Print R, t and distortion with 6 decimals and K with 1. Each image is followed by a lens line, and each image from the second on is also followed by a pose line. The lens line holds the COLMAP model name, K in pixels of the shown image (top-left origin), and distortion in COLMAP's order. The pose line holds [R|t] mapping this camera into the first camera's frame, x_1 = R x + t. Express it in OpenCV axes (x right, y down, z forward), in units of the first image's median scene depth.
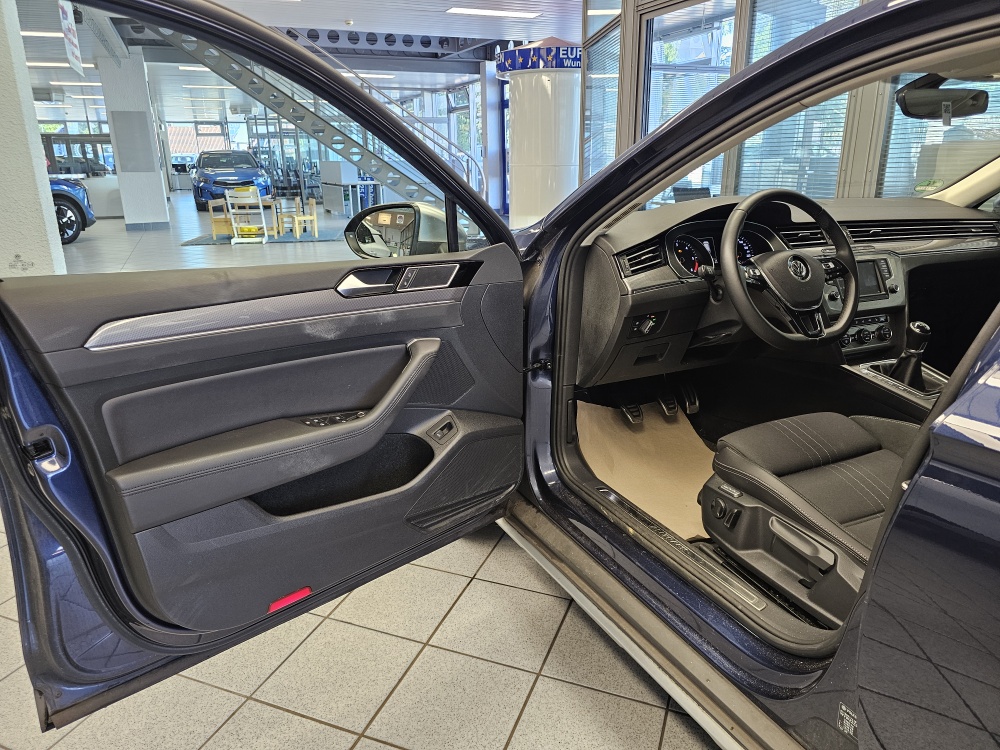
lens RADIAL K [[678.8, 0, 500.3], [0, 678.8, 360.6], [0, 0, 1]] dist [0.061747, -0.071250]
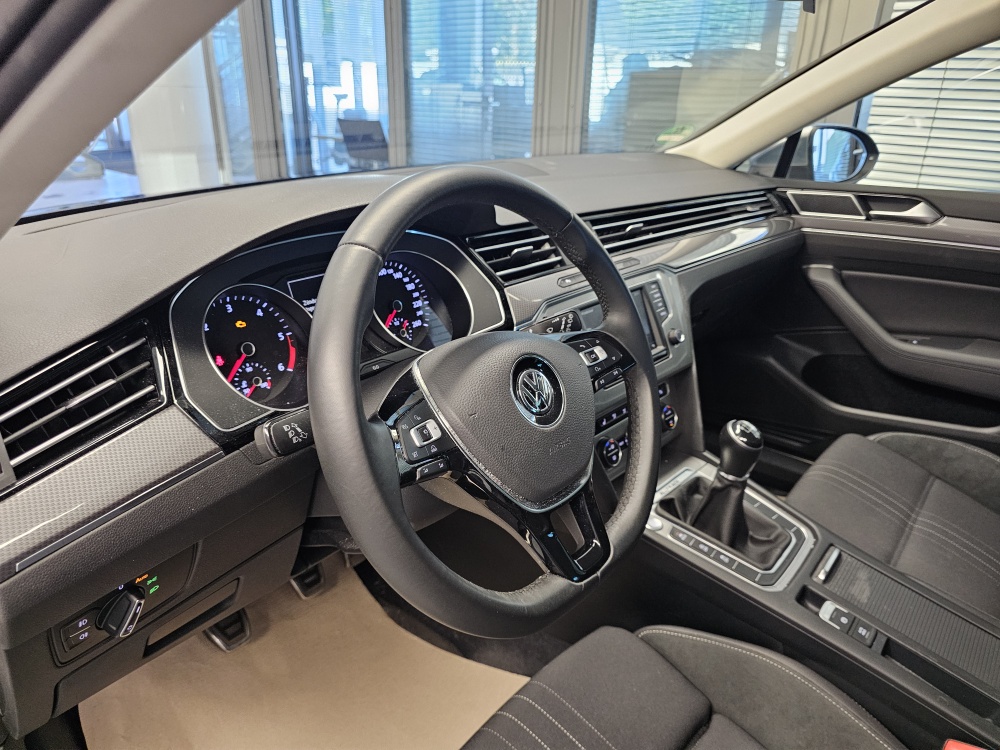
lens RADIAL K [[679.5, 0, 496.0], [0, 679.5, 384.2], [0, 0, 1]] dist [0.063046, -0.076183]
pose [[0.911129, -0.139900, 0.387648, 0.218500], [0.089635, 0.985372, 0.144938, -0.154430], [-0.402255, -0.097311, 0.910342, 0.539419]]
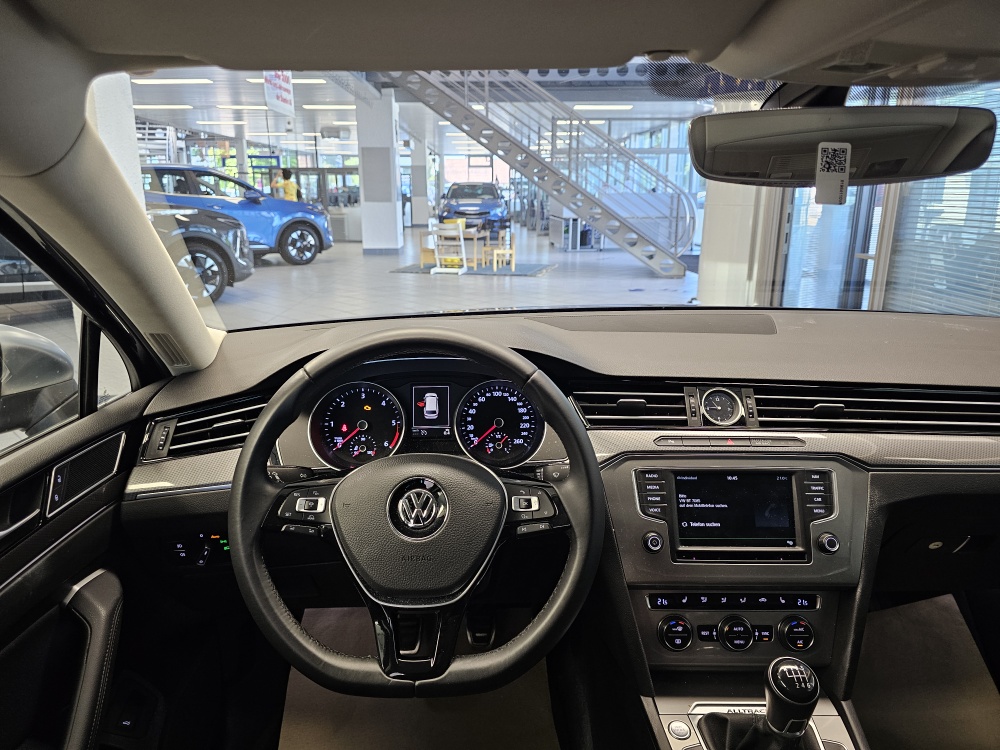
lens RADIAL K [[674.9, 0, 493.2], [0, 674.9, 360.9], [0, 0, 1]] dist [0.075708, -0.105452]
pose [[0.918708, 0.108207, -0.379824, 0.512053], [-0.122492, 0.992377, -0.013565, -0.184905], [0.375461, 0.058988, 0.924959, 0.476662]]
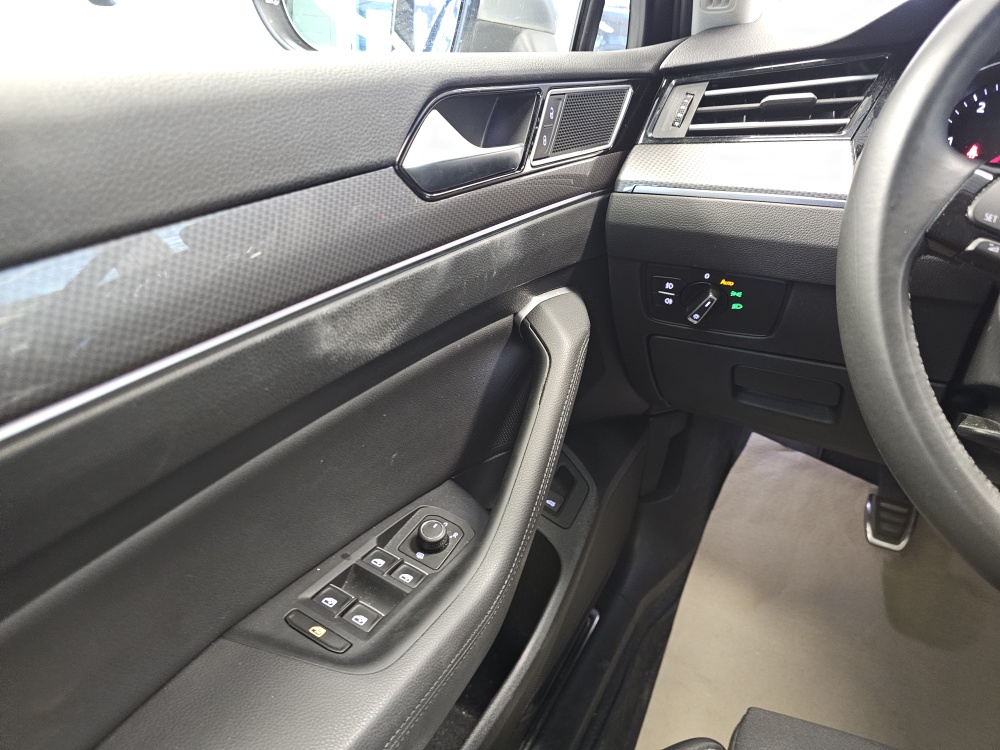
lens RADIAL K [[687.1, 0, 498.4], [0, 687.1, 371.2], [0, 0, 1]] dist [0.032654, -0.043529]
pose [[0.582663, 0.392928, -0.711415, 0.348526], [-0.260848, 0.919460, 0.294197, -0.079677], [0.769716, 0.014153, 0.638230, 0.575411]]
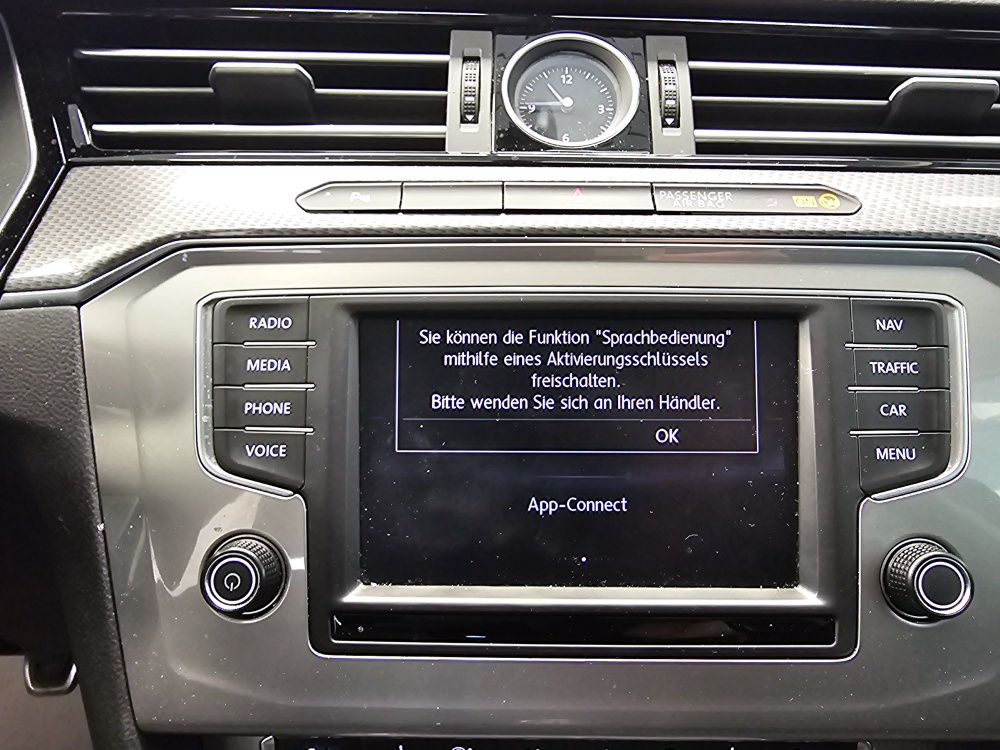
lens RADIAL K [[686.3, 0, 493.1], [0, 686.3, 368.9], [0, 0, 1]] dist [-0.000929, -0.002138]
pose [[0.918467, 0.163081, -0.360308, 0.525742], [-0.124997, 0.984027, 0.126752, -0.140205], [0.375224, -0.071380, 0.924182, 0.843692]]
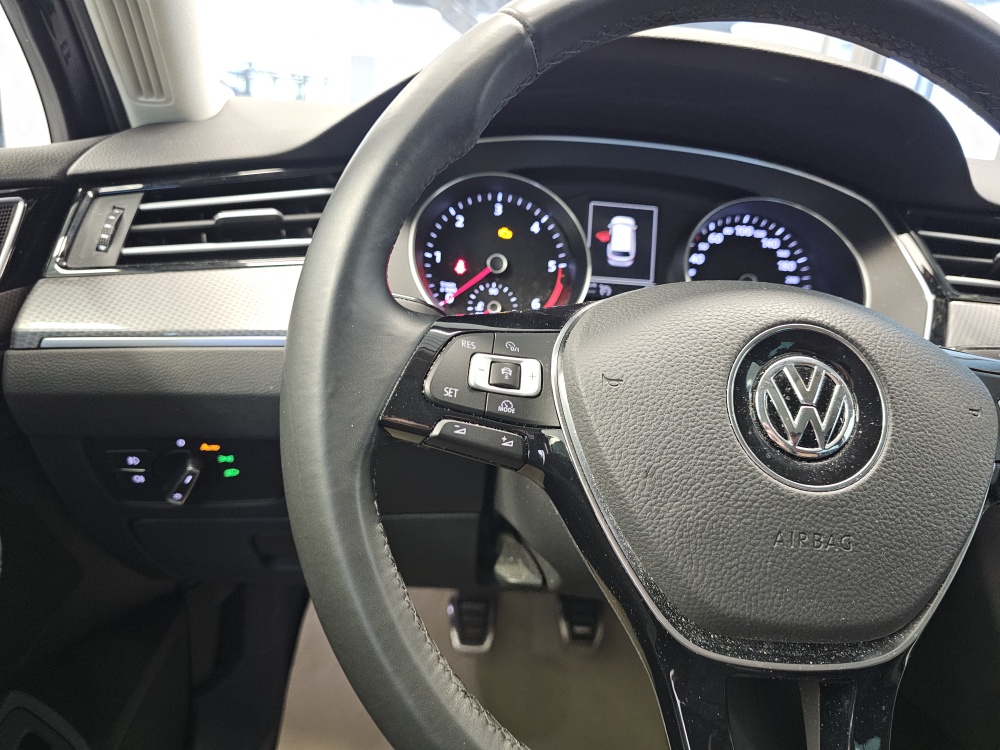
lens RADIAL K [[696.7, 0, 496.9], [0, 696.7, 358.9], [0, 0, 1]] dist [0.043543, -0.083248]
pose [[0.923525, 0.211202, -0.320150, 0.333879], [-0.206125, 0.977243, 0.050083, -0.110752], [0.323442, 0.019738, 0.946042, 0.650429]]
